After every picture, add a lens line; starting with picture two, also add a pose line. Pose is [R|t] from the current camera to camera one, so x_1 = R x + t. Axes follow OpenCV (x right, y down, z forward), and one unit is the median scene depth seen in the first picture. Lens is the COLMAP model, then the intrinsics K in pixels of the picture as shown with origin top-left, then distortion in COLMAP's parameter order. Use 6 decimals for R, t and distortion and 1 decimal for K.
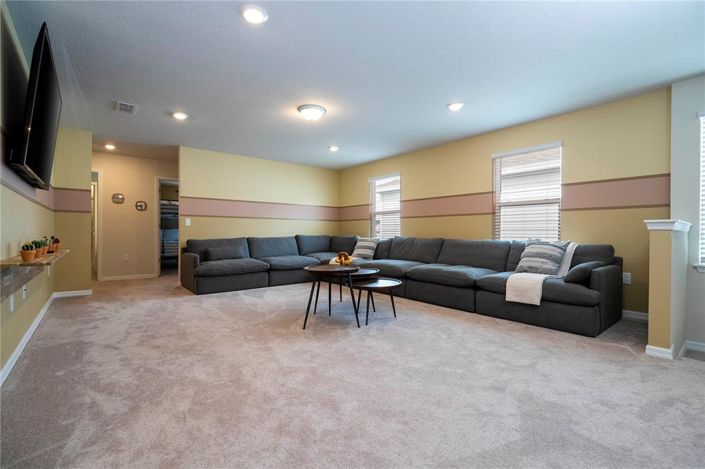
lens RADIAL K [[317.4, 0, 352.5], [0, 317.4, 234.5], [0, 0, 1]] dist [0.002464, 0.000452]
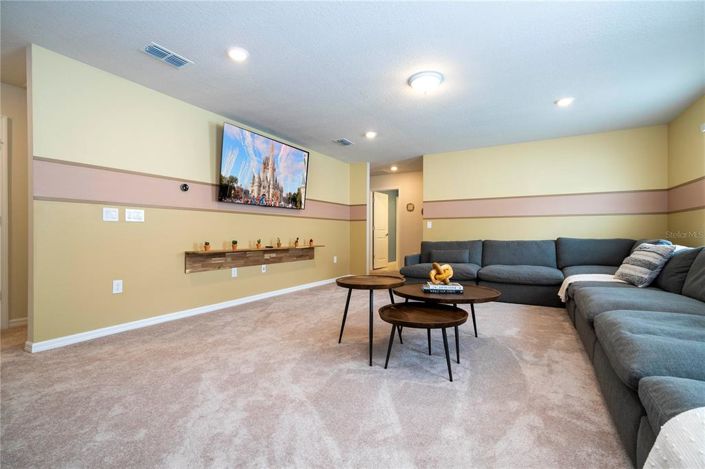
lens RADIAL K [[317.4, 0, 352.5], [0, 317.4, 234.5], [0, 0, 1]] dist [0.002464, 0.000452]
pose [[0.354161, -0.003327, -0.935179, 0.361791], [-0.003613, 0.999981, -0.004926, -0.000970], [0.935178, 0.005124, 0.354142, 0.375711]]
